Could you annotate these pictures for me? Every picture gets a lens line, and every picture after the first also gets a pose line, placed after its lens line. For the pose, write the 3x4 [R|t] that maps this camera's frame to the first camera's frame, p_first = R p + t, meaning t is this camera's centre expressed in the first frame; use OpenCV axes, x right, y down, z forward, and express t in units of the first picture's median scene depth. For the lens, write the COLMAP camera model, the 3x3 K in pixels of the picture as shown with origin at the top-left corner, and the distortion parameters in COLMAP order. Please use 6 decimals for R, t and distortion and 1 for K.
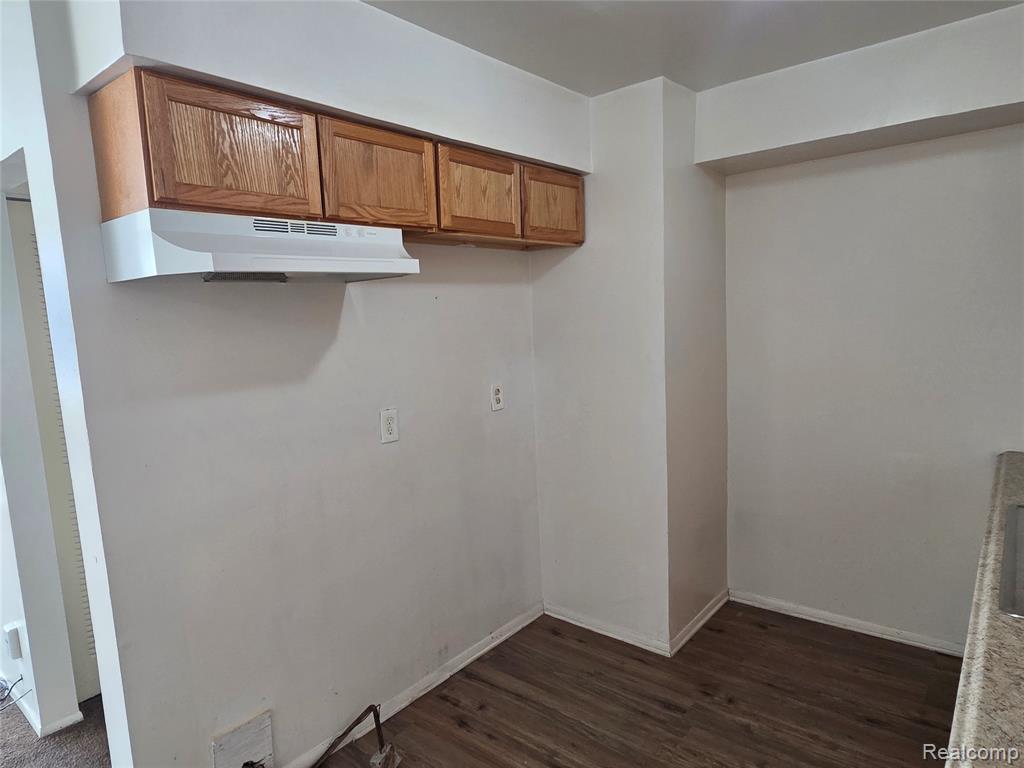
lens RADIAL K [[629.5, 0, 504.8], [0, 629.5, 389.5], [0, 0, 1]] dist [0.005365, -0.004799]
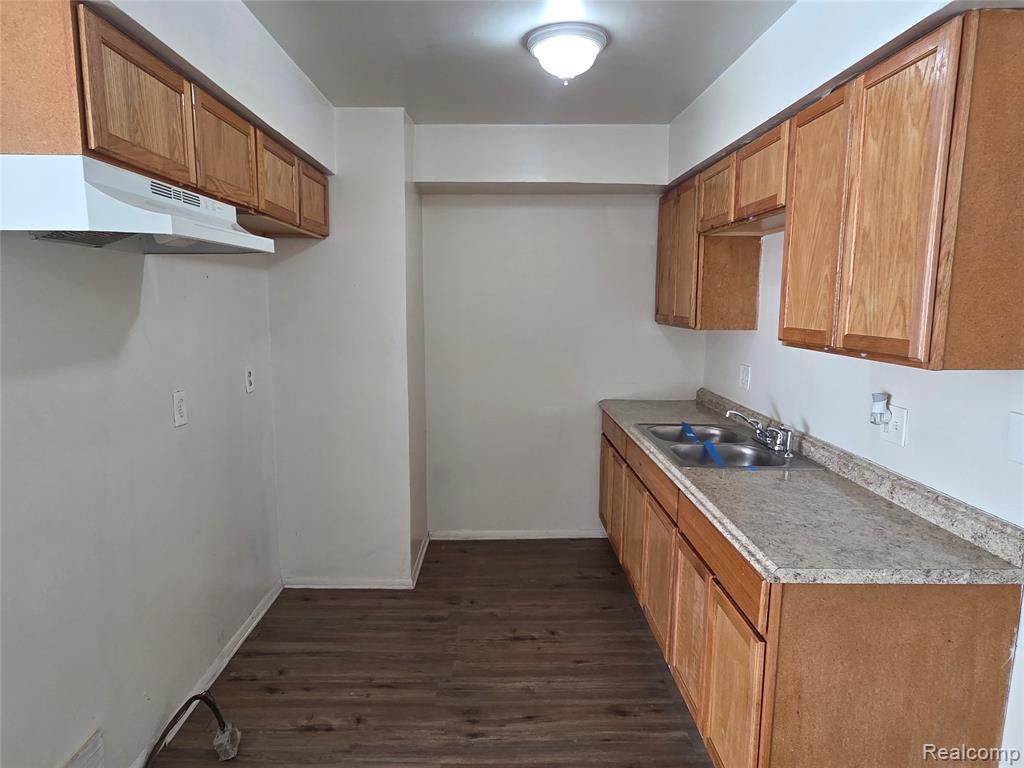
lens RADIAL K [[629.5, 0, 504.8], [0, 629.5, 389.5], [0, 0, 1]] dist [0.005365, -0.004799]
pose [[0.760868, -0.045087, 0.647338, -0.423151], [0.044561, 0.998859, 0.017194, 0.035198], [-0.647375, 0.015763, 0.762009, -0.044954]]
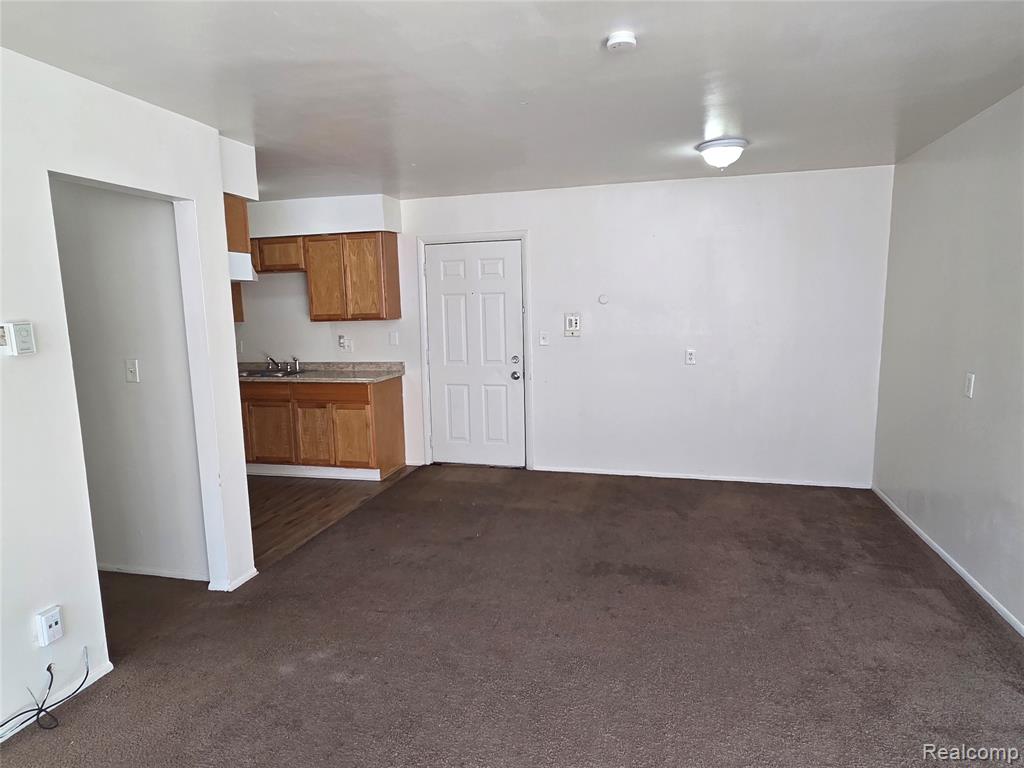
lens RADIAL K [[629.5, 0, 504.8], [0, 629.5, 389.5], [0, 0, 1]] dist [0.005365, -0.004799]
pose [[-0.421707, -0.064877, 0.904408, -1.945448], [0.161587, 0.976094, 0.145364, 0.026972], [-0.892218, 0.207441, -0.401142, 0.714616]]
